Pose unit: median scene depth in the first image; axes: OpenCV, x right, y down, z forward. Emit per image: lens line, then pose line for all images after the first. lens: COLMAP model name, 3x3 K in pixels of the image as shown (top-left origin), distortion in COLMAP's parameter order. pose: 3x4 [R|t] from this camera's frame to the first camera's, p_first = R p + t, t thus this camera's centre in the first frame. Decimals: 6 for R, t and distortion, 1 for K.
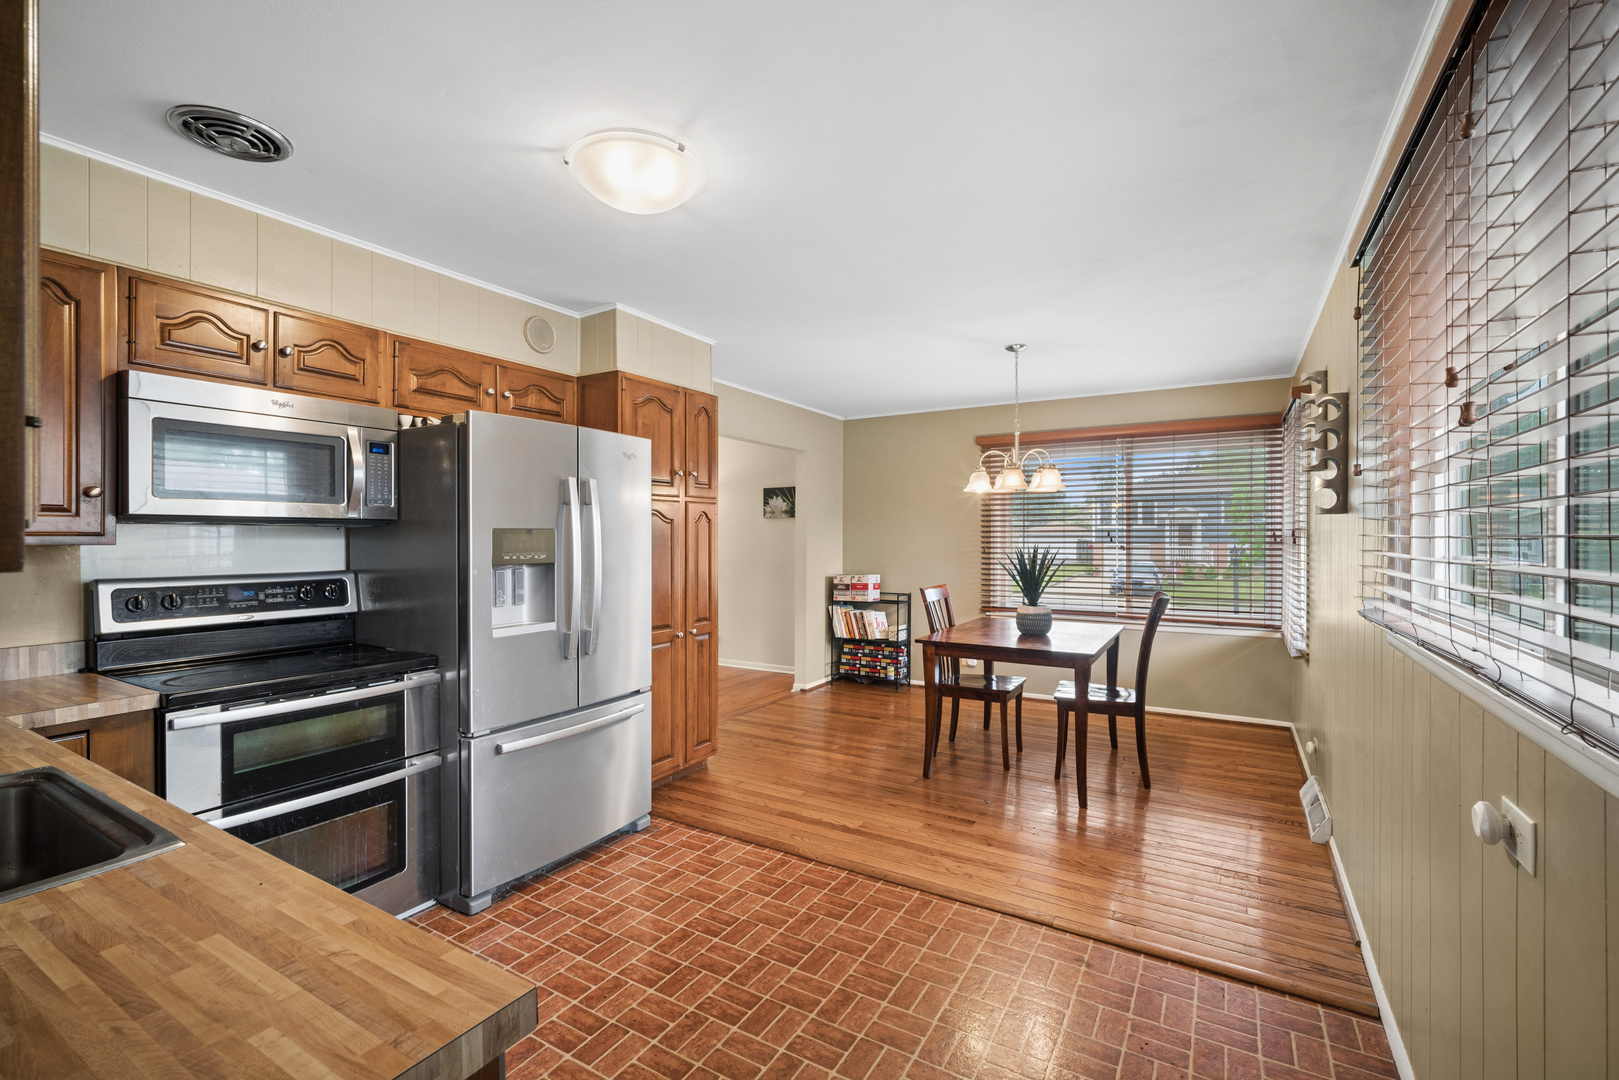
lens RADIAL K [[695.7, 0, 808.7], [0, 695.7, 539.6], [0, 0, 1]] dist [-0.006443, 0.001097]
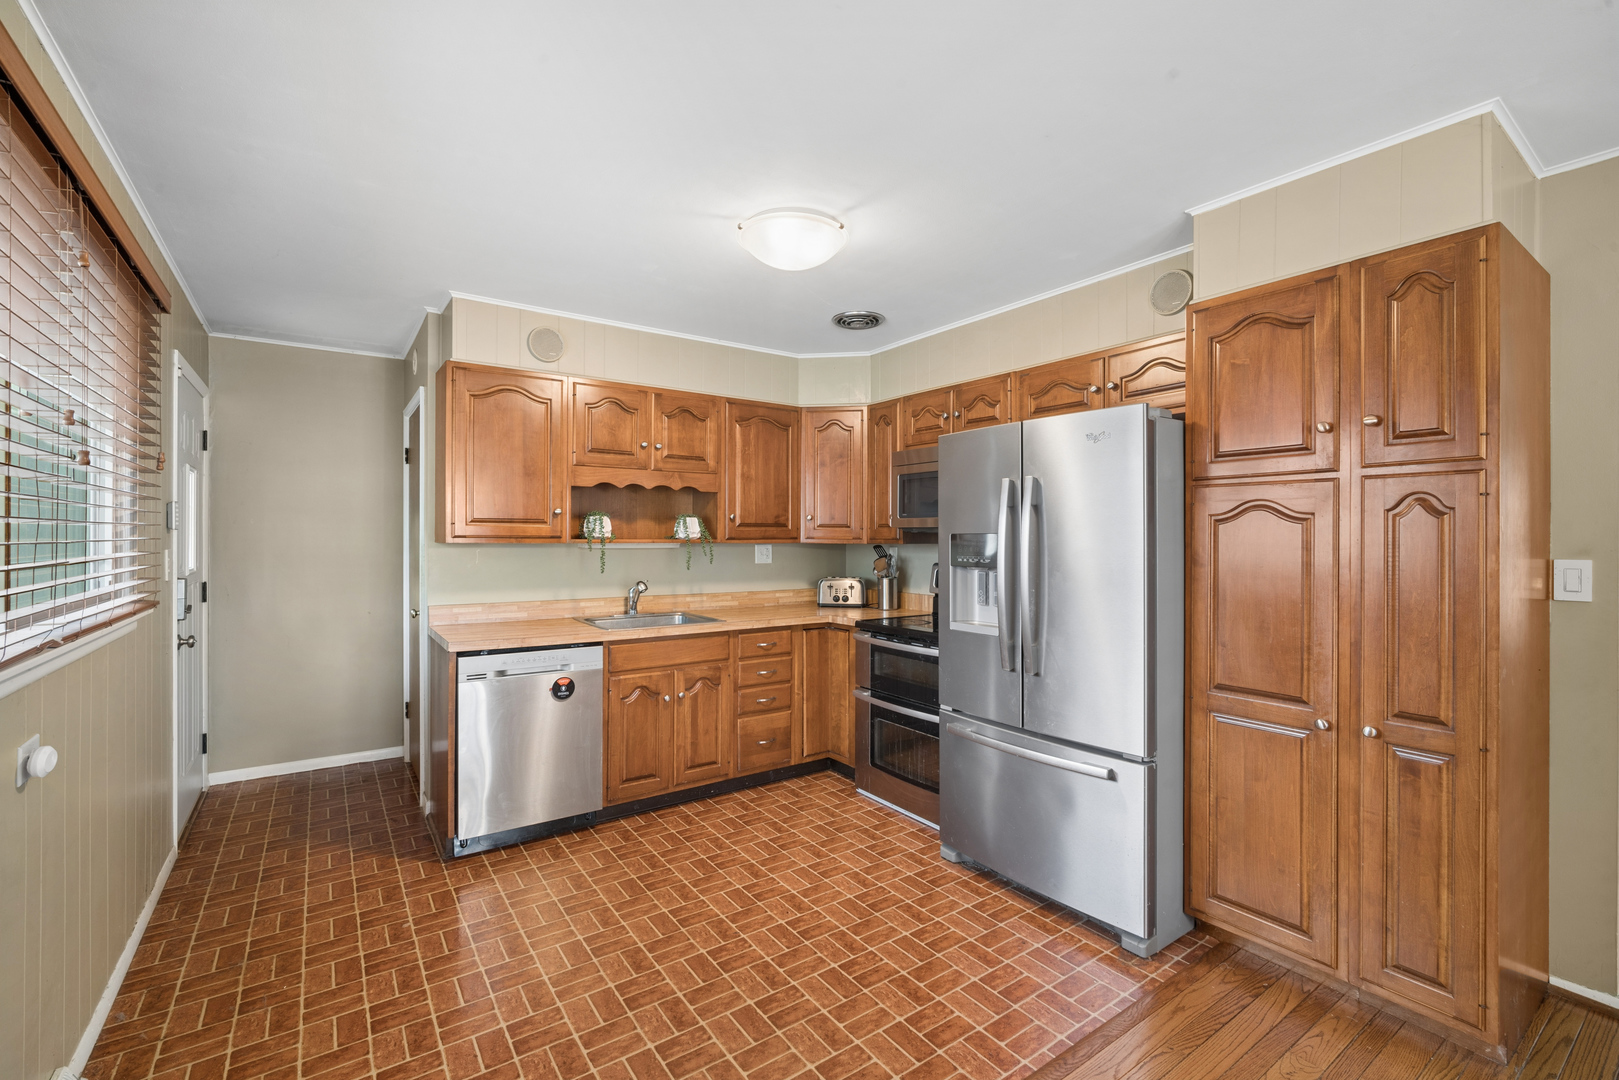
lens RADIAL K [[695.7, 0, 804.2], [0, 695.7, 537.0], [0, 0, 1]] dist [-0.006443, 0.001097]
pose [[-0.402386, -0.002873, -0.915466, 0.593100], [-0.010715, 0.999941, 0.001571, -0.007546], [0.915407, 0.010441, -0.402393, 1.054268]]
